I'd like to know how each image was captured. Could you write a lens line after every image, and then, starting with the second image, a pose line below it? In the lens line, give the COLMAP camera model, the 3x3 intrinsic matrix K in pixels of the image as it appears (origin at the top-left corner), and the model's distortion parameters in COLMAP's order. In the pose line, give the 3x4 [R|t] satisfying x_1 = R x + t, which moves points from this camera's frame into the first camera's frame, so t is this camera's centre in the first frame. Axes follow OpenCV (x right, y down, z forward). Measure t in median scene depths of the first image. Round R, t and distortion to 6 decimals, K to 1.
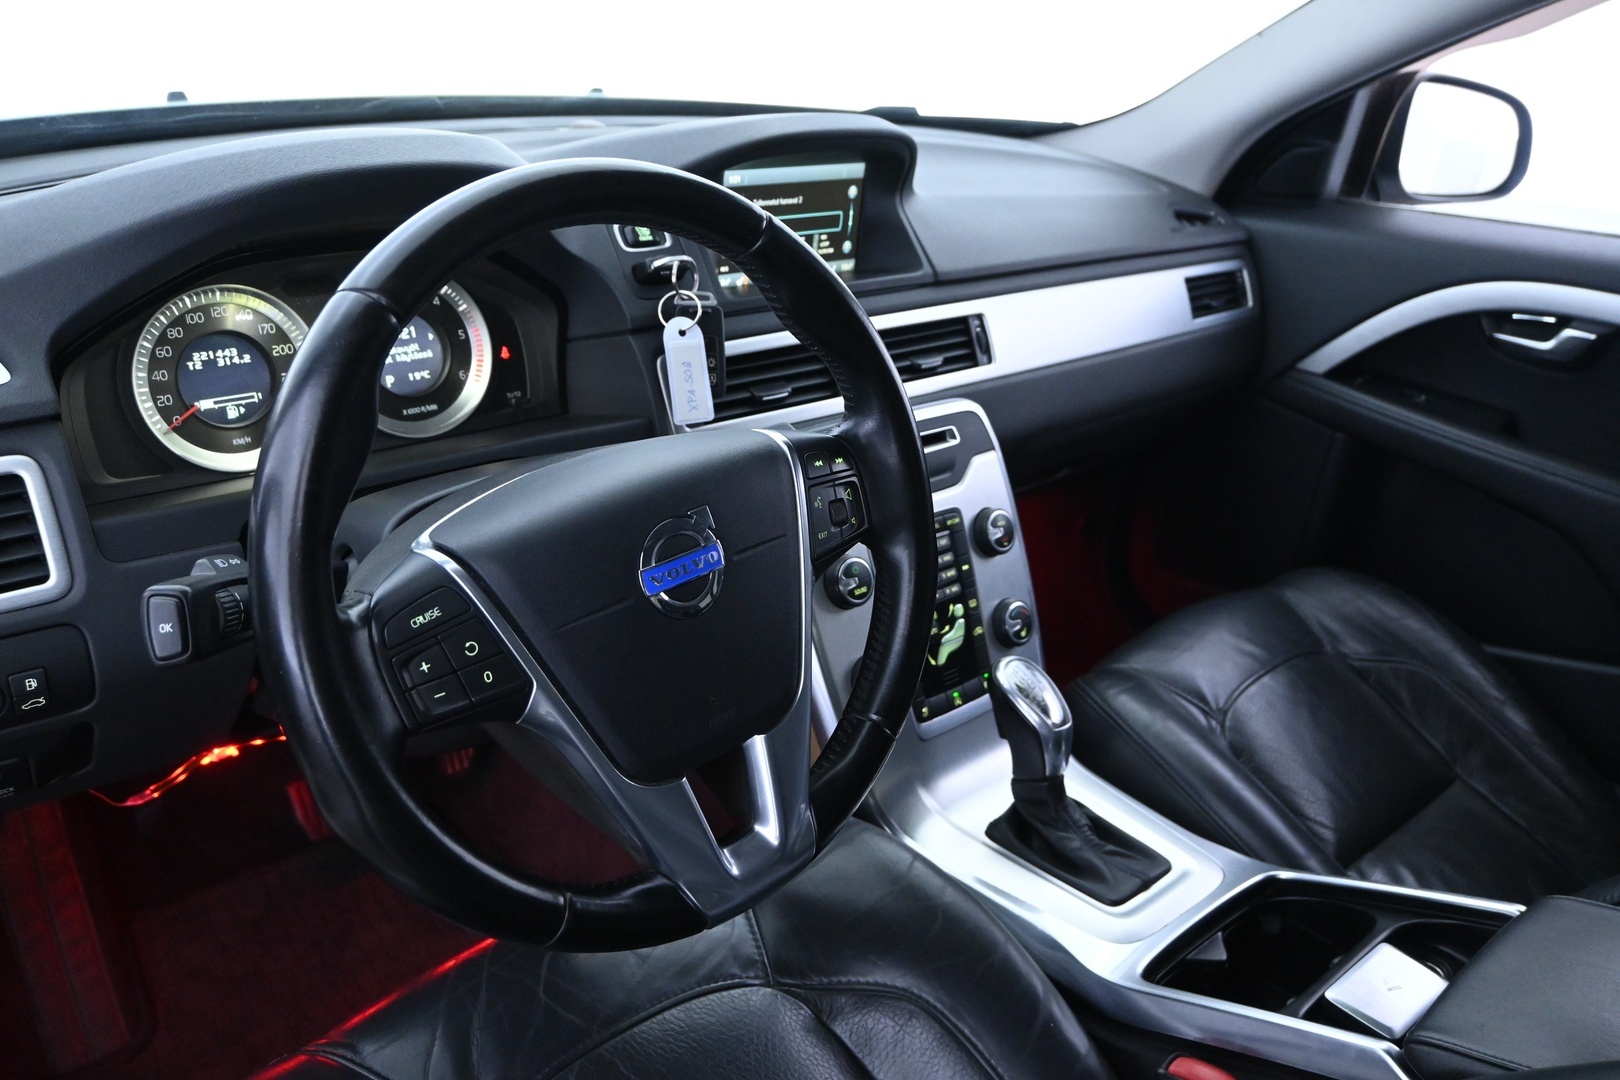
lens RADIAL K [[1309.7, 0, 810.0], [0, 1309.7, 540.0], [0, 0, 1]] dist [0.007283, 0.005825]
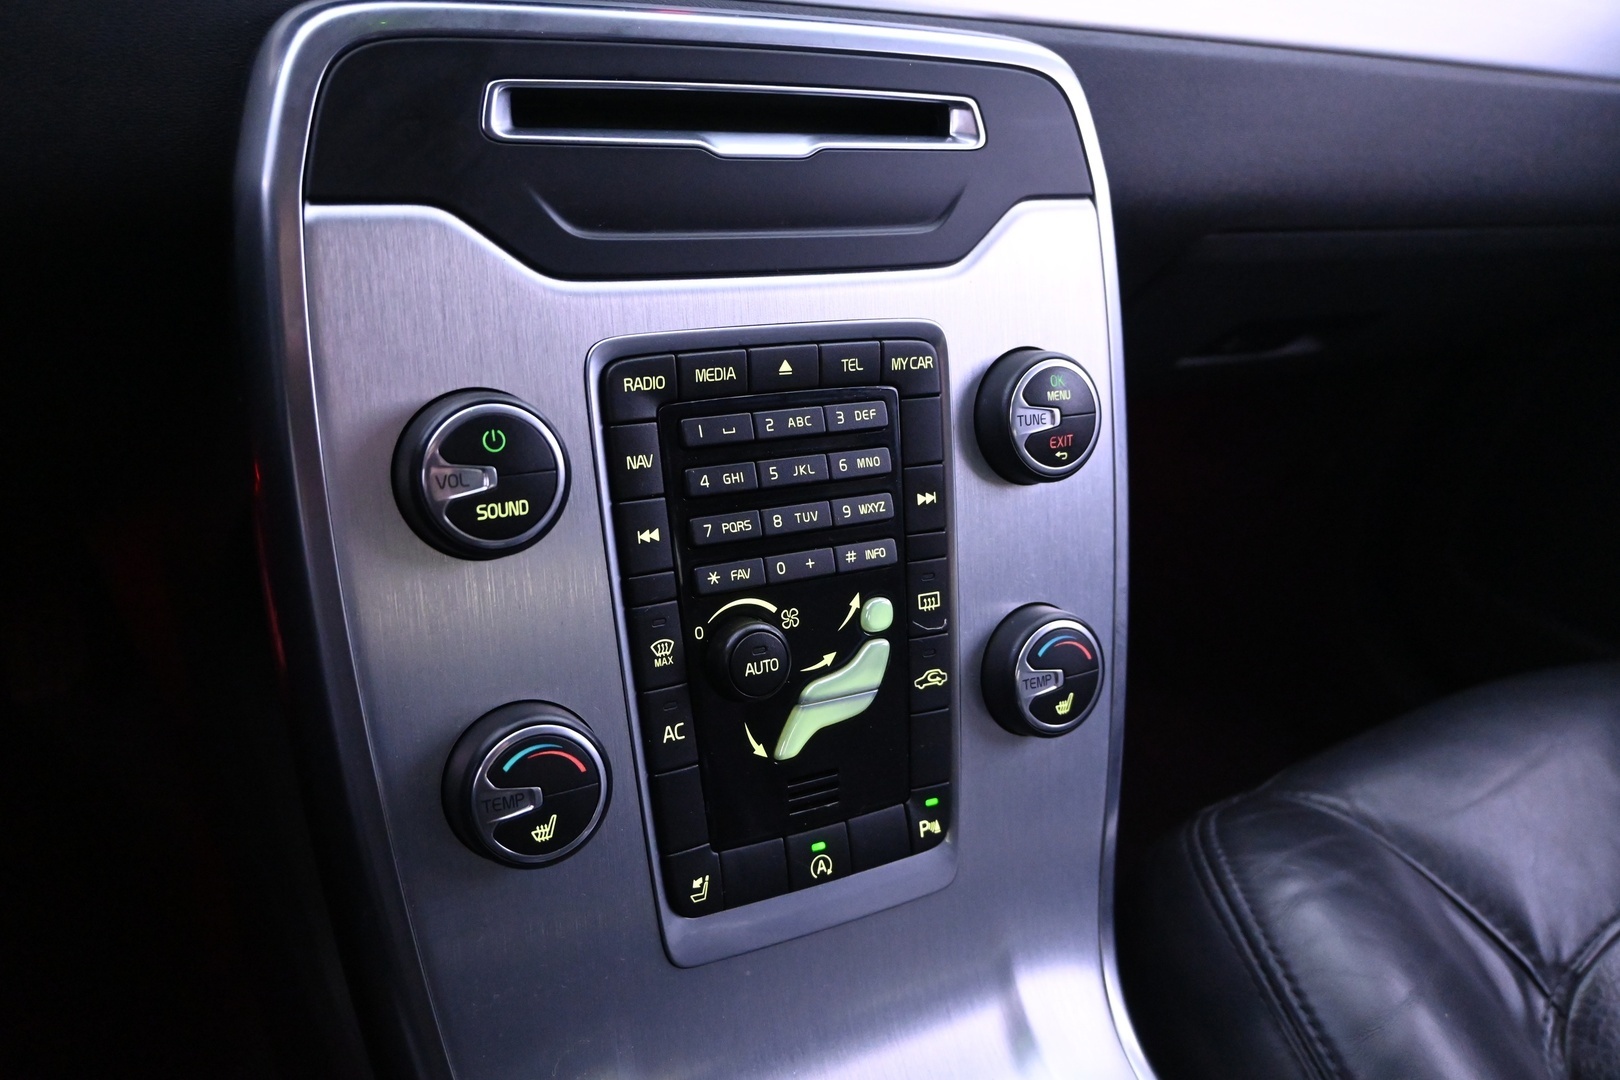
lens RADIAL K [[1345.4, 0, 810.0], [0, 1345.4, 540.0], [0, 0, 1]] dist [-0.009002, 0.006727]
pose [[0.968875, 0.186377, -0.162928, 0.151515], [-0.171860, 0.980115, 0.099187, 0.001139], [0.178174, -0.068099, 0.981640, 0.643776]]
